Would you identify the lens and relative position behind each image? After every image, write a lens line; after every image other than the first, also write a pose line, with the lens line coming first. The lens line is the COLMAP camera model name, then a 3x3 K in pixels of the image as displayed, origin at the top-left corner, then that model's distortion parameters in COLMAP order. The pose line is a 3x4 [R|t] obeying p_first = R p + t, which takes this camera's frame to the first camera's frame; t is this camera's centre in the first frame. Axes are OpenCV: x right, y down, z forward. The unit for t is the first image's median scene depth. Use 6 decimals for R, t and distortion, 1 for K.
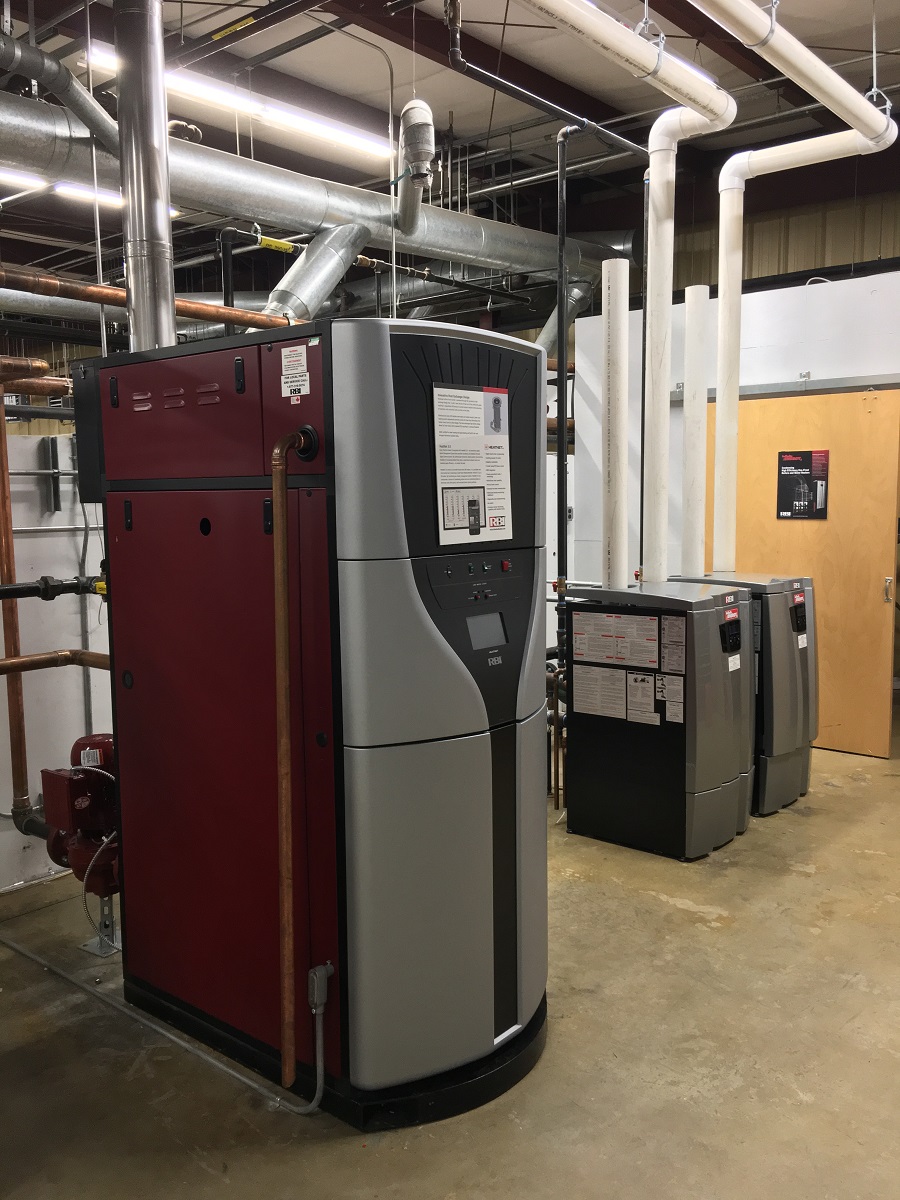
lens RADIAL K [[1017.8, 0, 448.4], [0, 1017.8, 593.6], [0, 0, 1]] dist [-0.018113, 0.001680]
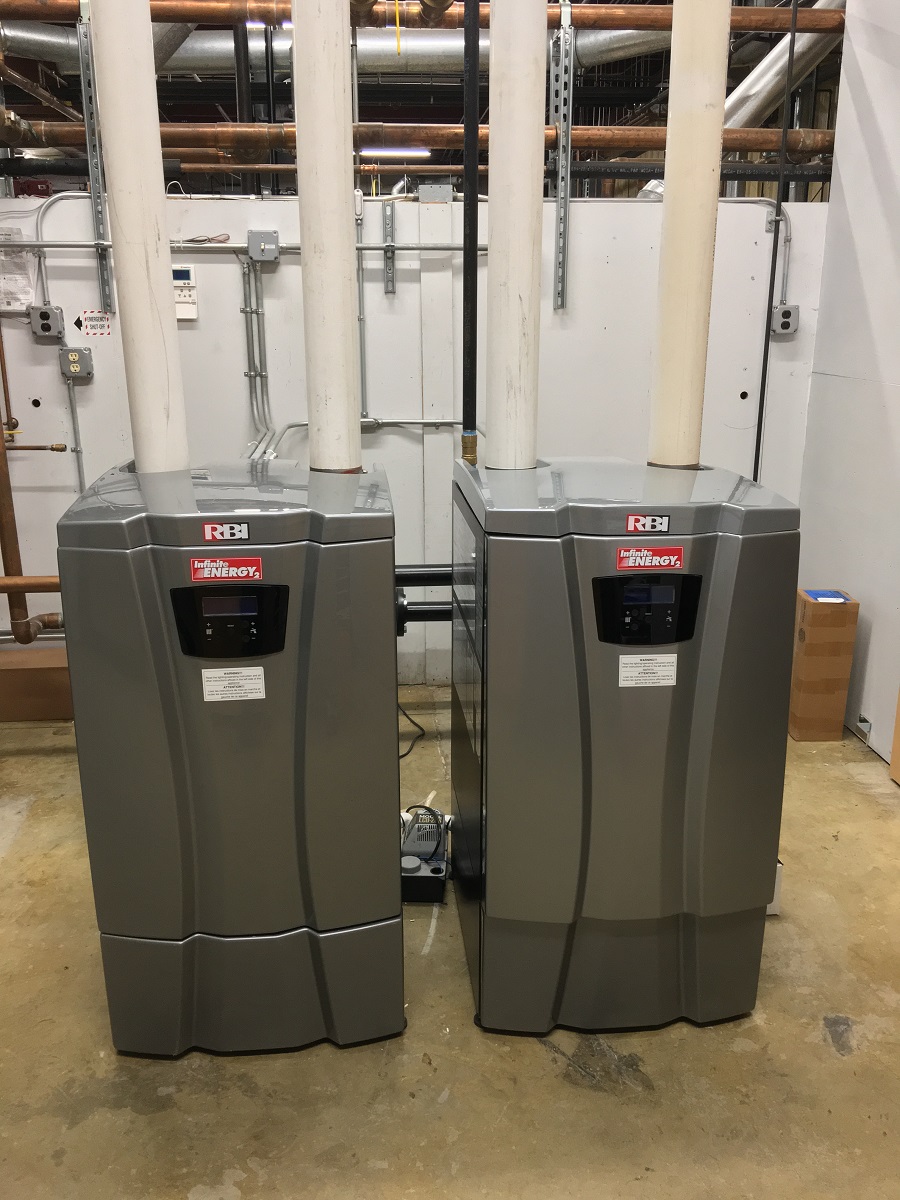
lens RADIAL K [[1017.8, 0, 449.7], [0, 1017.8, 611.7], [0, 0, 1]] dist [-0.018113, 0.001680]
pose [[0.700450, 0.195398, -0.686433, 0.612602], [-0.066812, 0.975521, 0.209513, -0.053922], [0.710568, -0.100892, 0.696358, 0.757918]]
